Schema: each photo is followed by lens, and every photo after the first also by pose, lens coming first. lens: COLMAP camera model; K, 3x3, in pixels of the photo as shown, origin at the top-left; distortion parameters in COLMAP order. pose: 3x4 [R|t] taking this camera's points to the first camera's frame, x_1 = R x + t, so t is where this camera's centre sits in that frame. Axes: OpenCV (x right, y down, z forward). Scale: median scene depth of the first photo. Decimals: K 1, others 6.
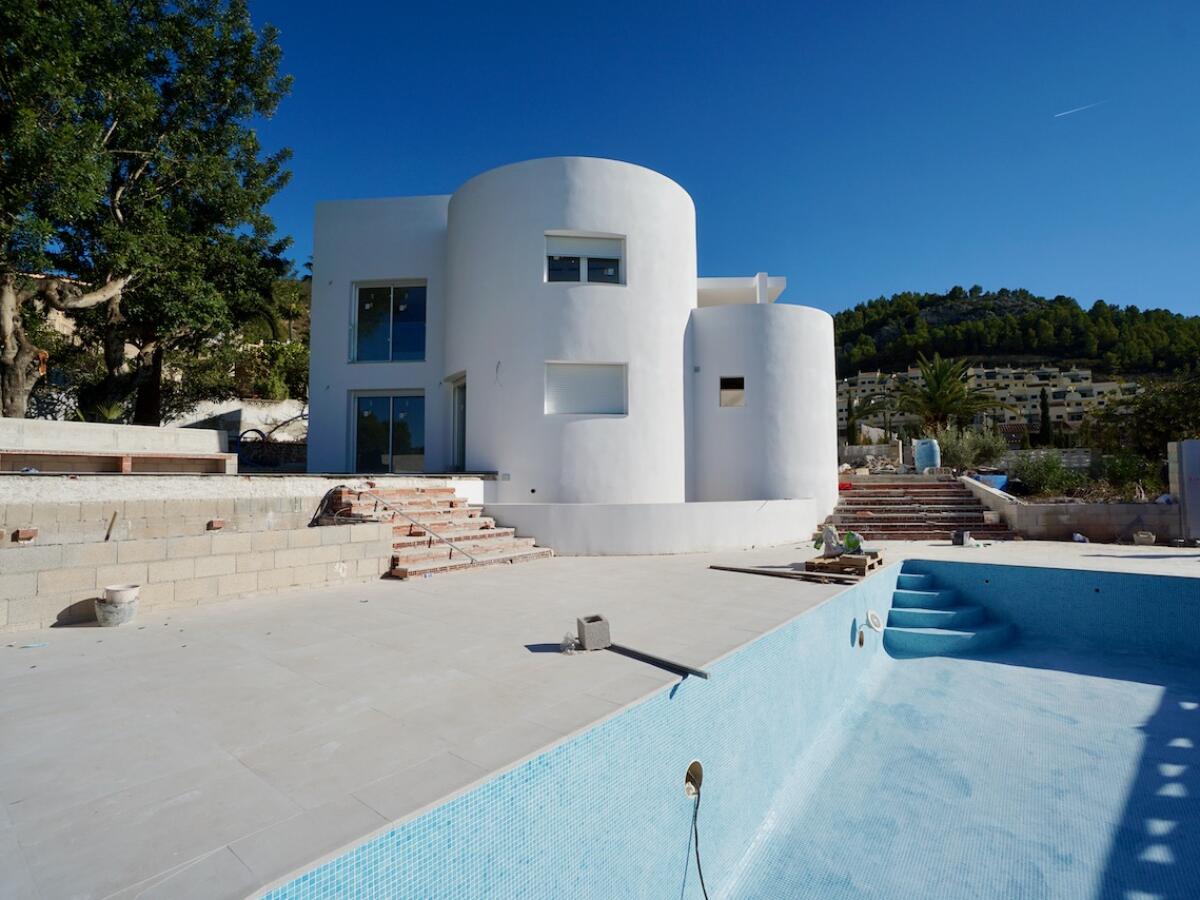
lens RADIAL K [[596.3, 0, 590.7], [0, 596.3, 449.6], [0, 0, 1]] dist [-0.064625, 0.024694]
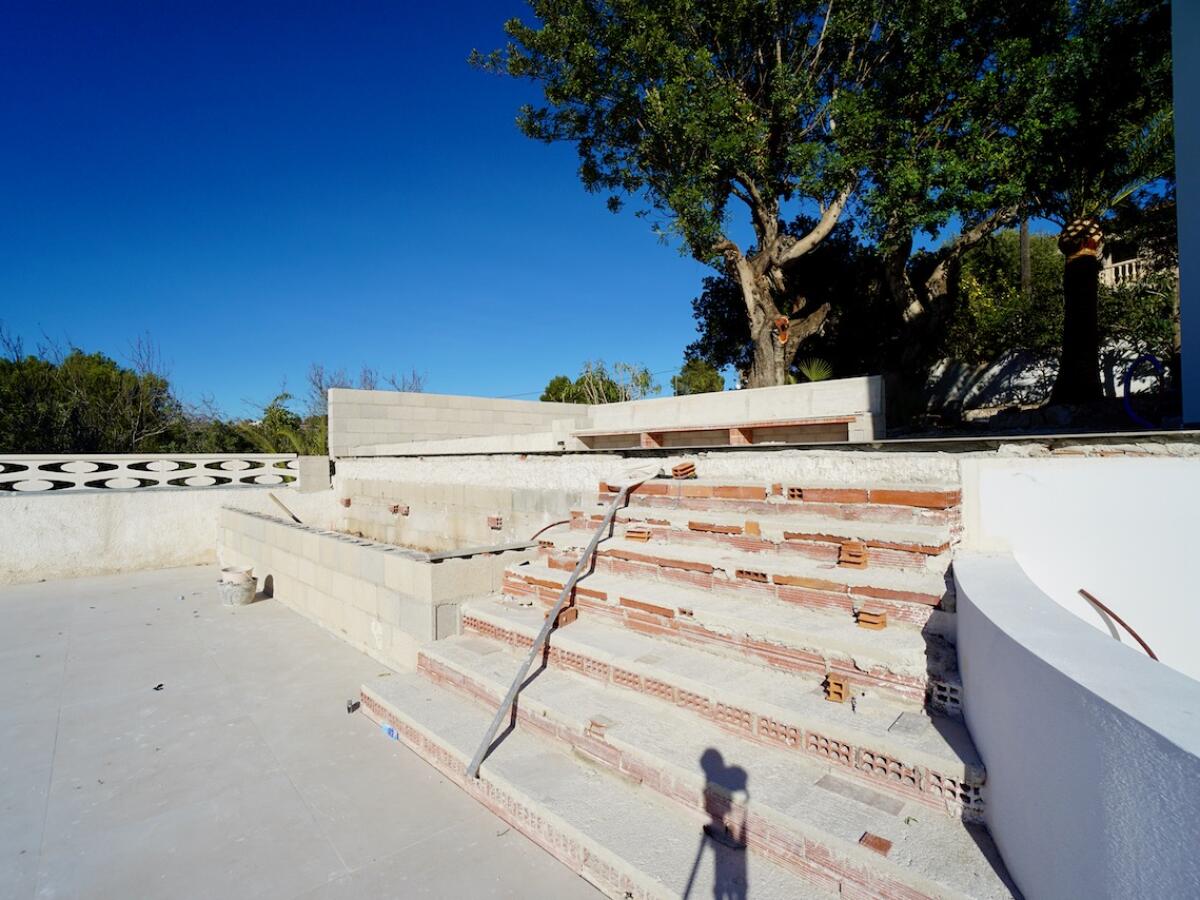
lens RADIAL K [[596.3, 0, 590.7], [0, 596.3, 449.6], [0, 0, 1]] dist [-0.064625, 0.024694]
pose [[-0.182513, -0.008809, -0.983164, 0.037141], [0.061170, 0.997921, -0.020297, 0.040524], [0.981299, -0.063845, -0.181595, 0.829984]]
